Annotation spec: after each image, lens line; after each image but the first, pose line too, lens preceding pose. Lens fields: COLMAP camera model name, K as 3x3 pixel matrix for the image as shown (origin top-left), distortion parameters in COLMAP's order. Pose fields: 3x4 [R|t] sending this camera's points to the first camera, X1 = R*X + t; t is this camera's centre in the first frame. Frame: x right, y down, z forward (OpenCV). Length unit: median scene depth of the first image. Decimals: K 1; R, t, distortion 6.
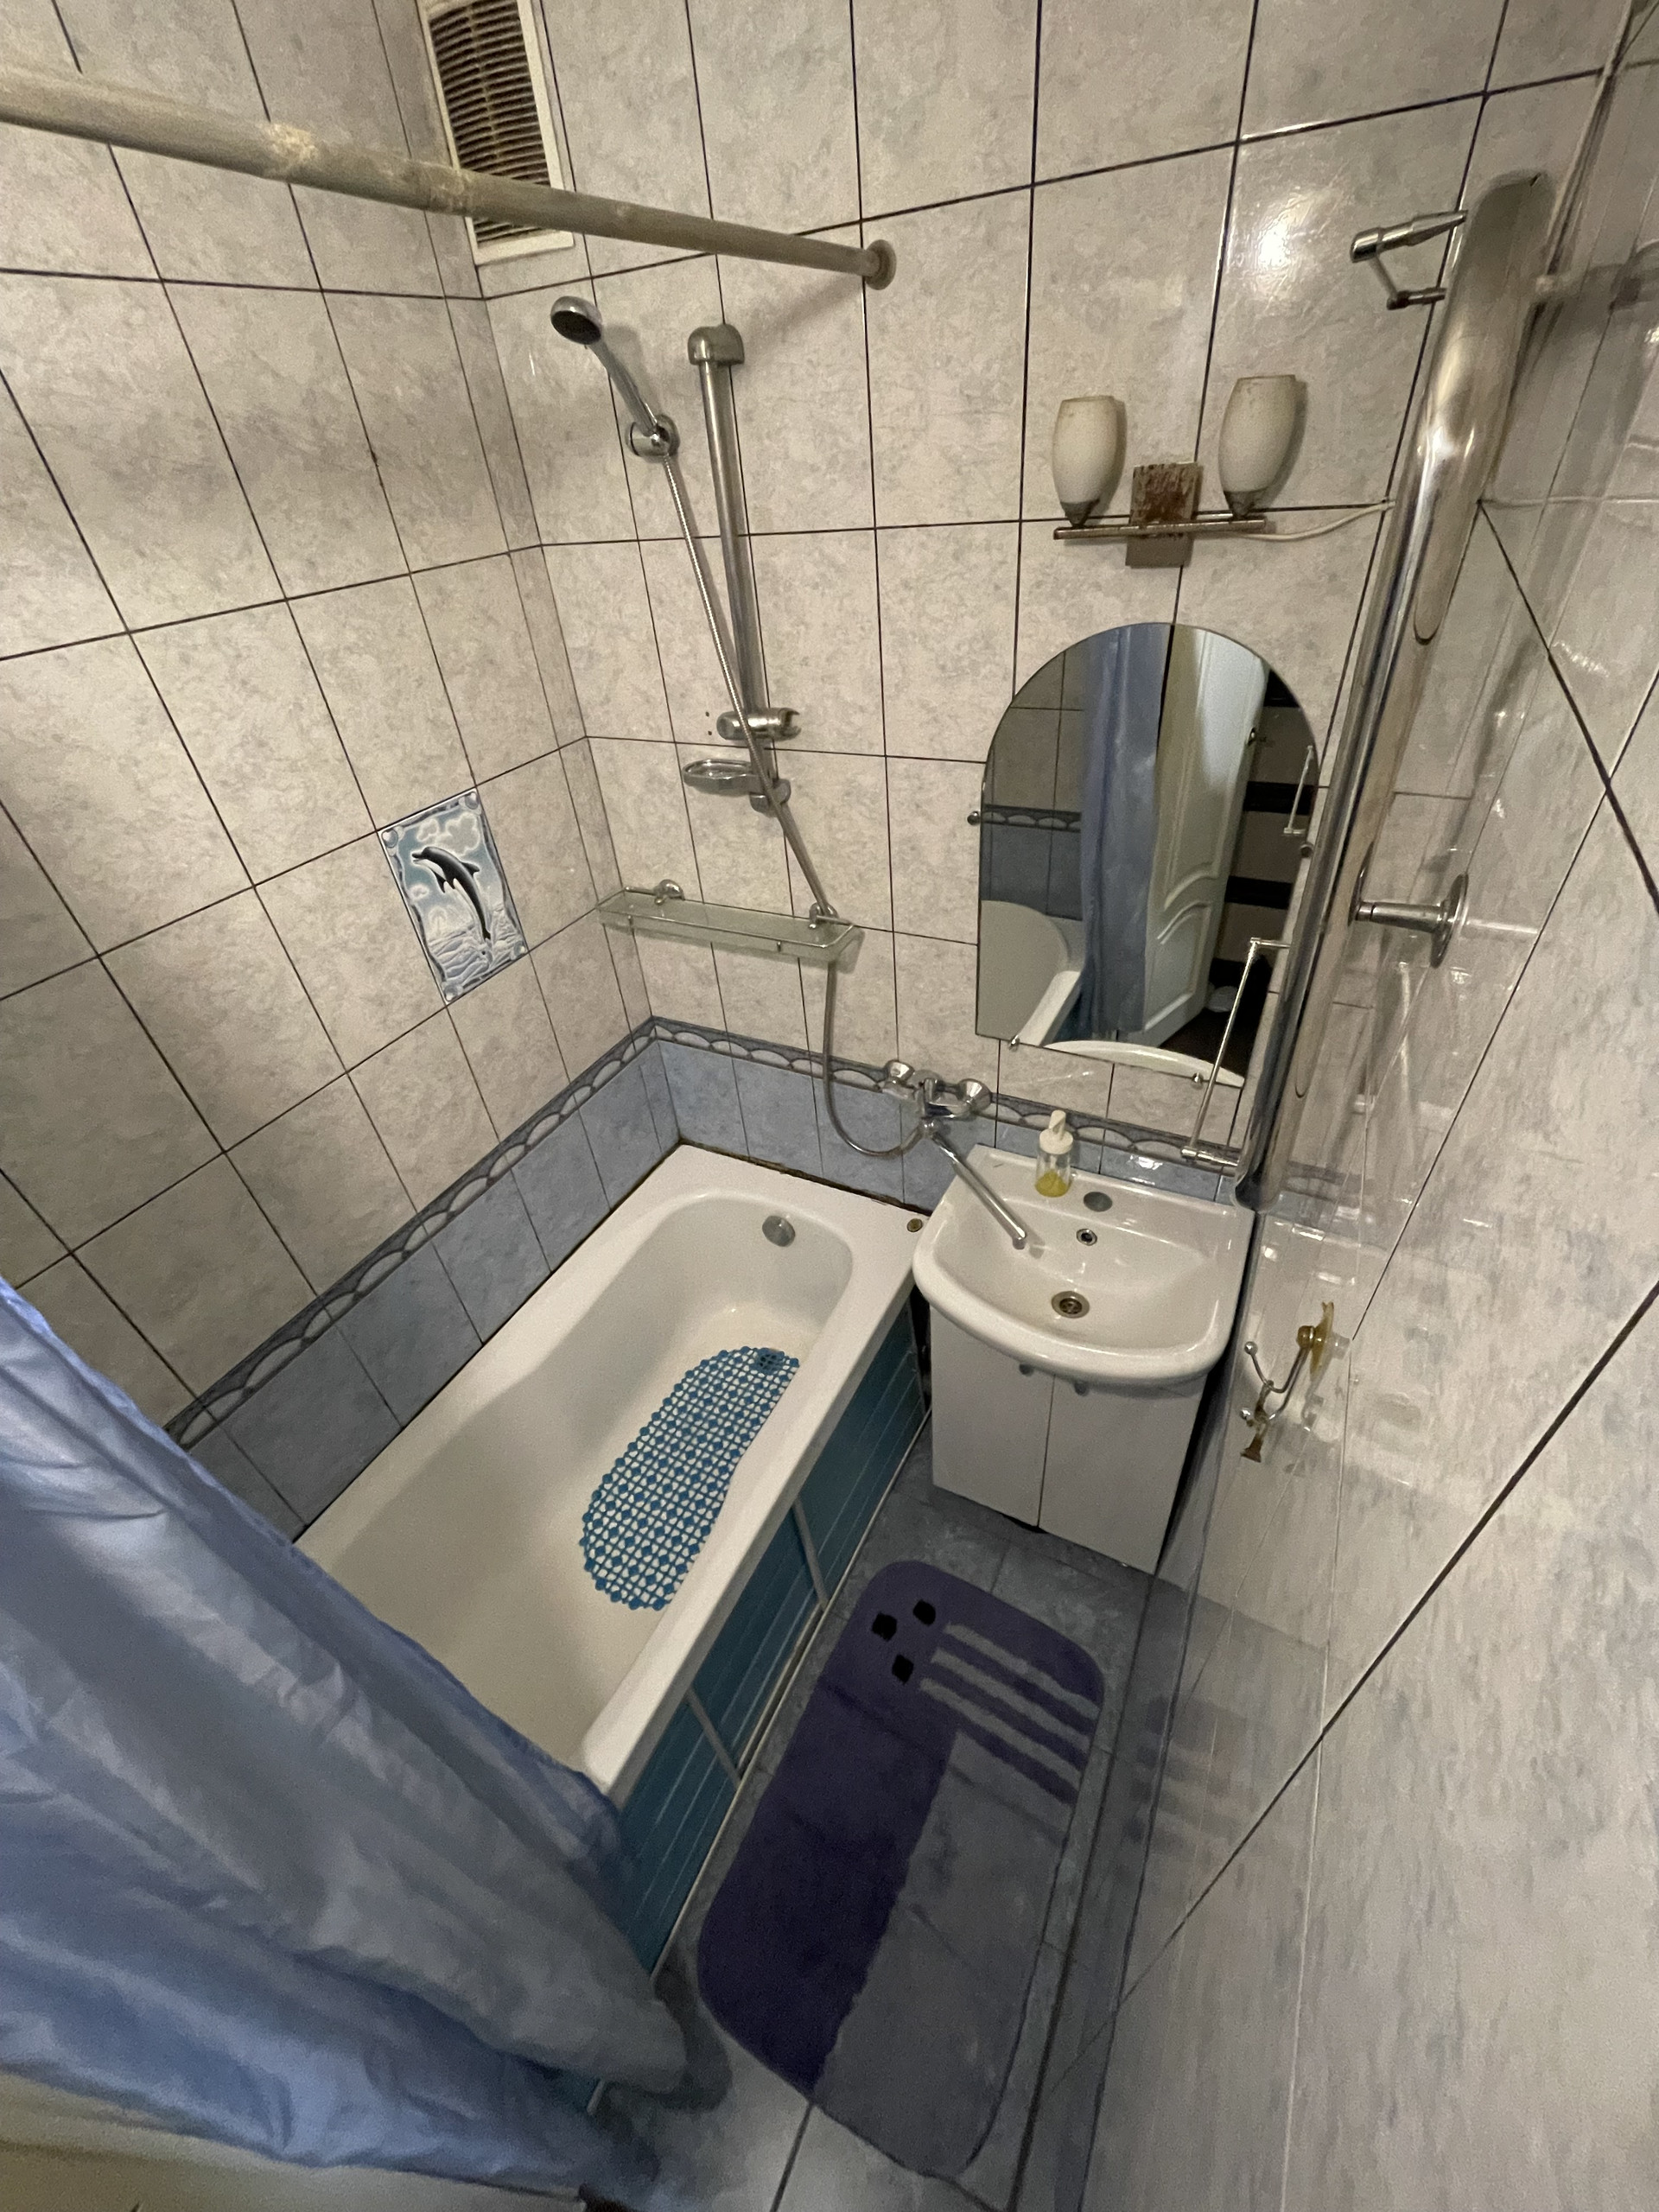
lens RADIAL K [[898.4, 0, 831.6], [0, 898.4, 1105.3], [0, 0, 1]] dist [-0.004106, 0.000771]
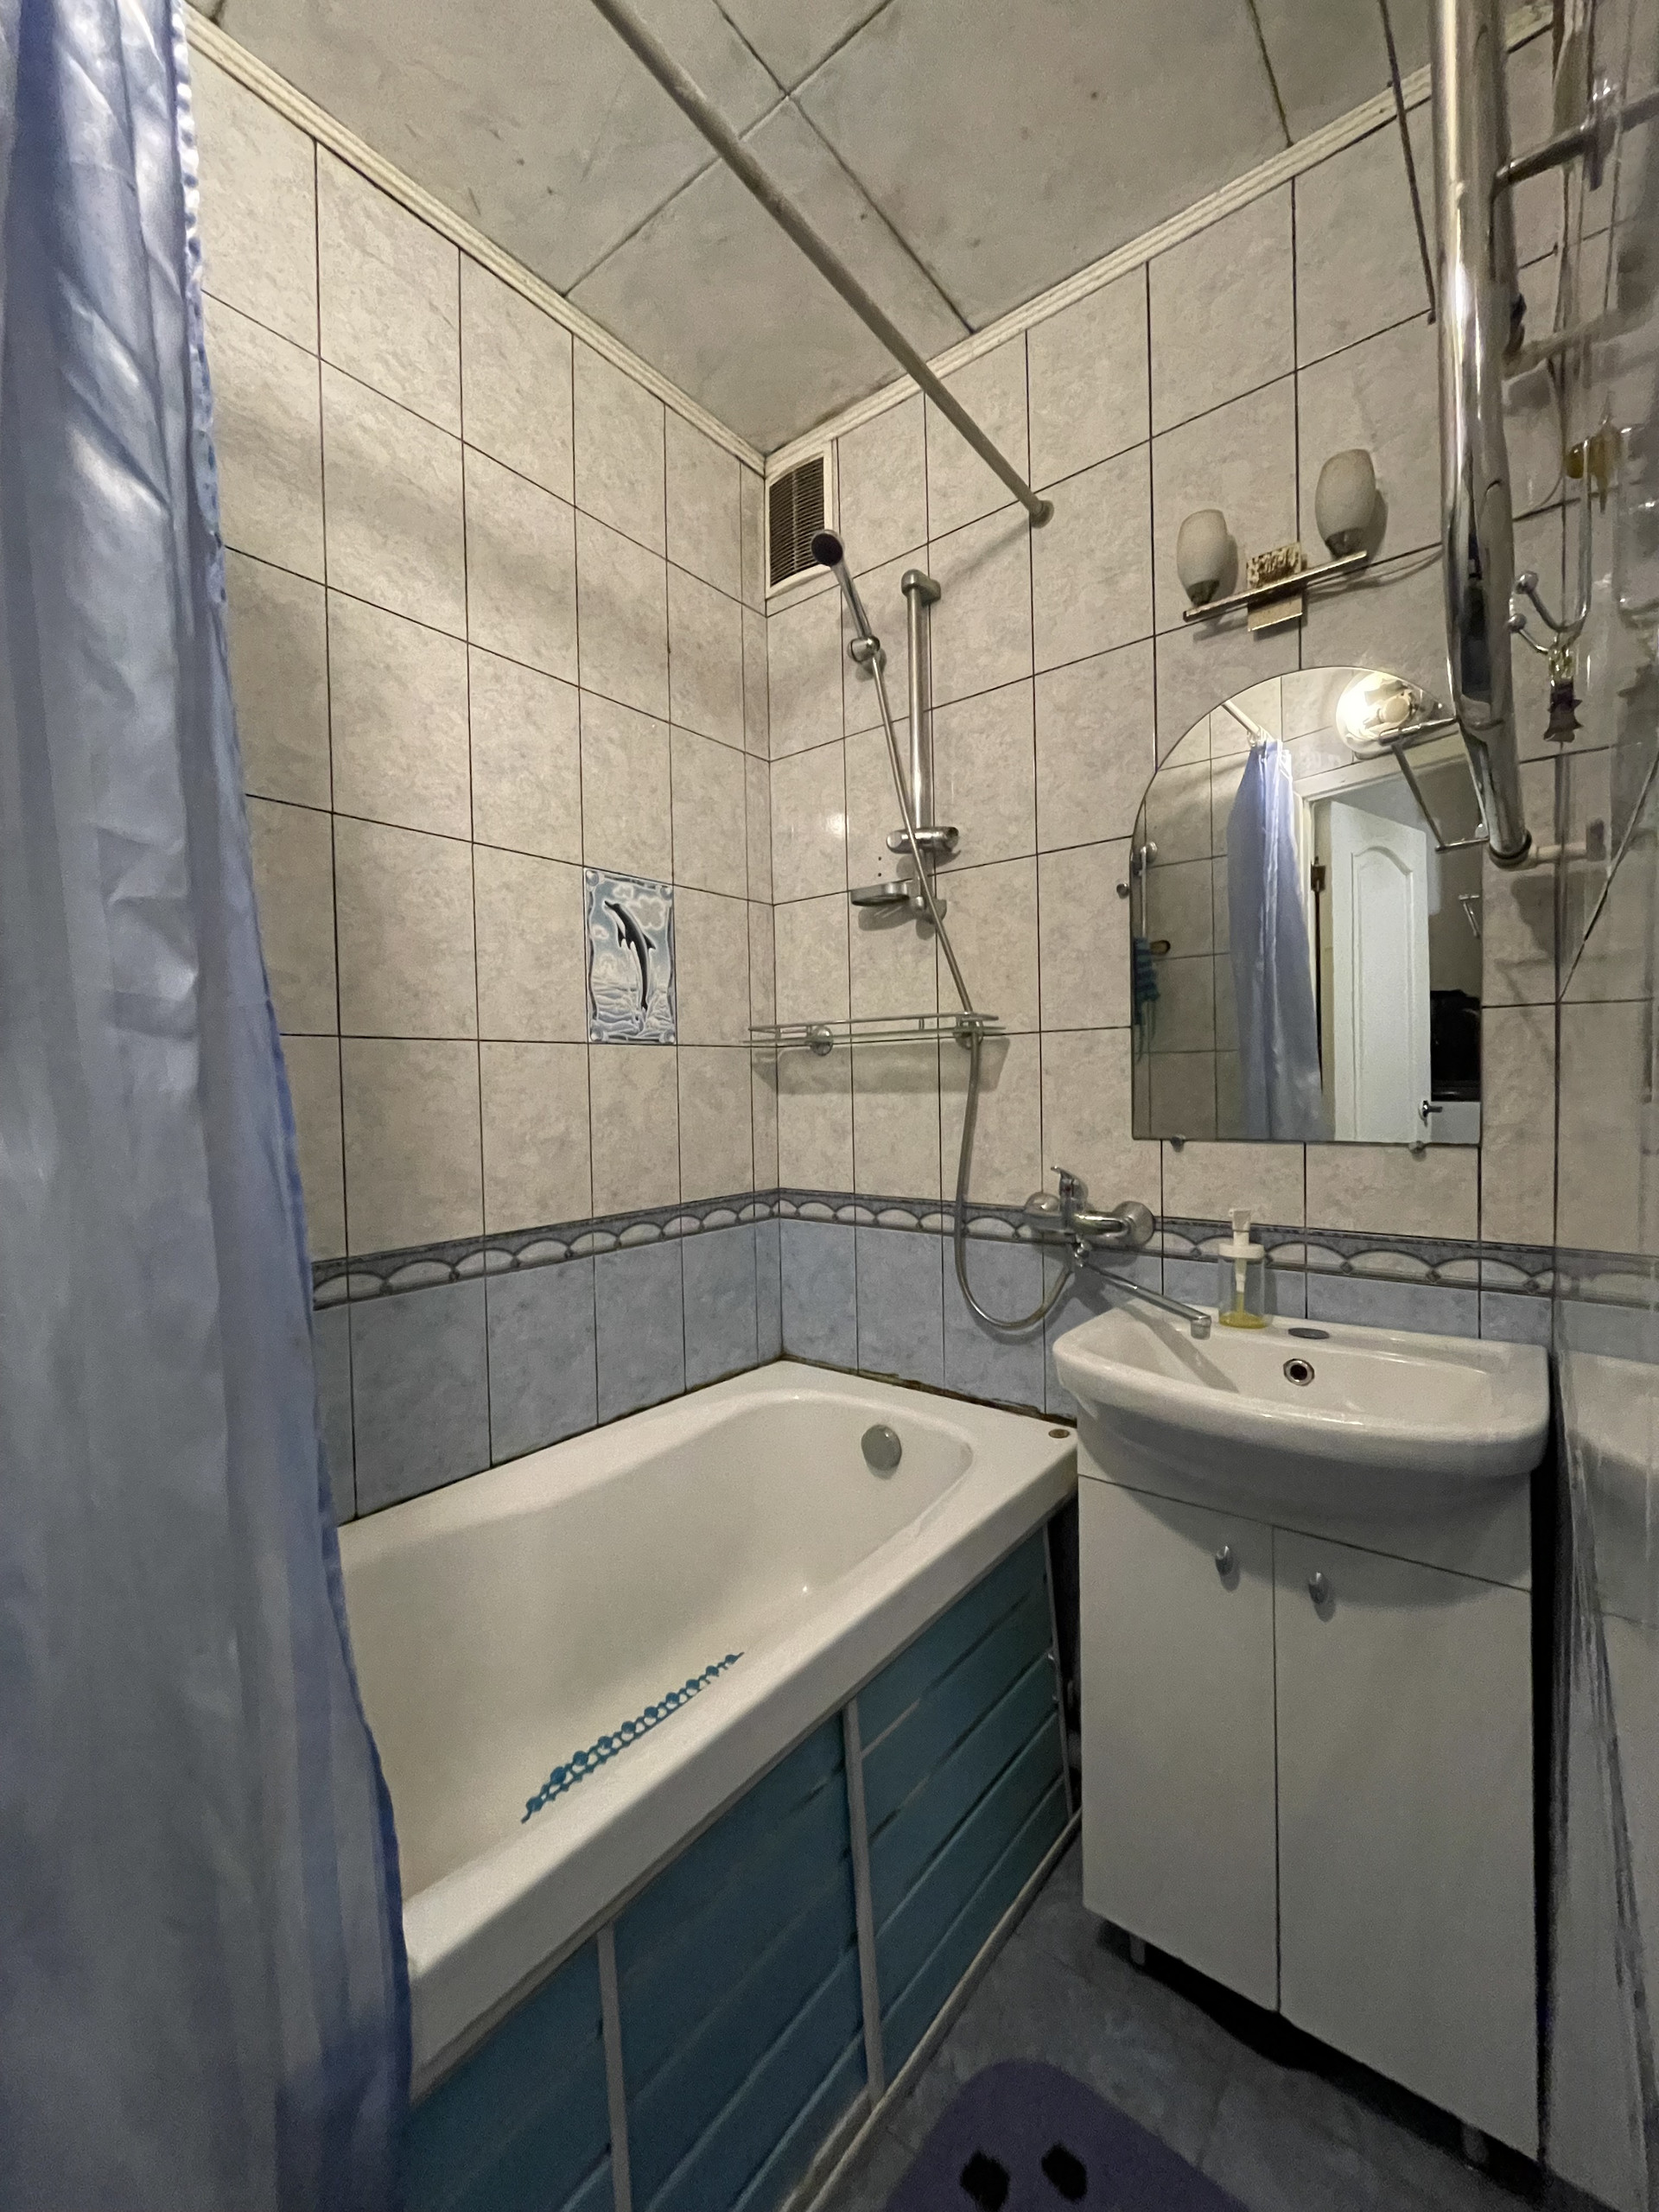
lens RADIAL K [[898.4, 0, 828.7], [0, 898.4, 1106.1], [0, 0, 1]] dist [-0.004106, 0.000771]
pose [[0.979610, 0.063168, -0.190720, 0.035610], [-0.162603, 0.806838, -0.567956, 0.467441], [0.118003, 0.587387, 0.800657, 0.250678]]
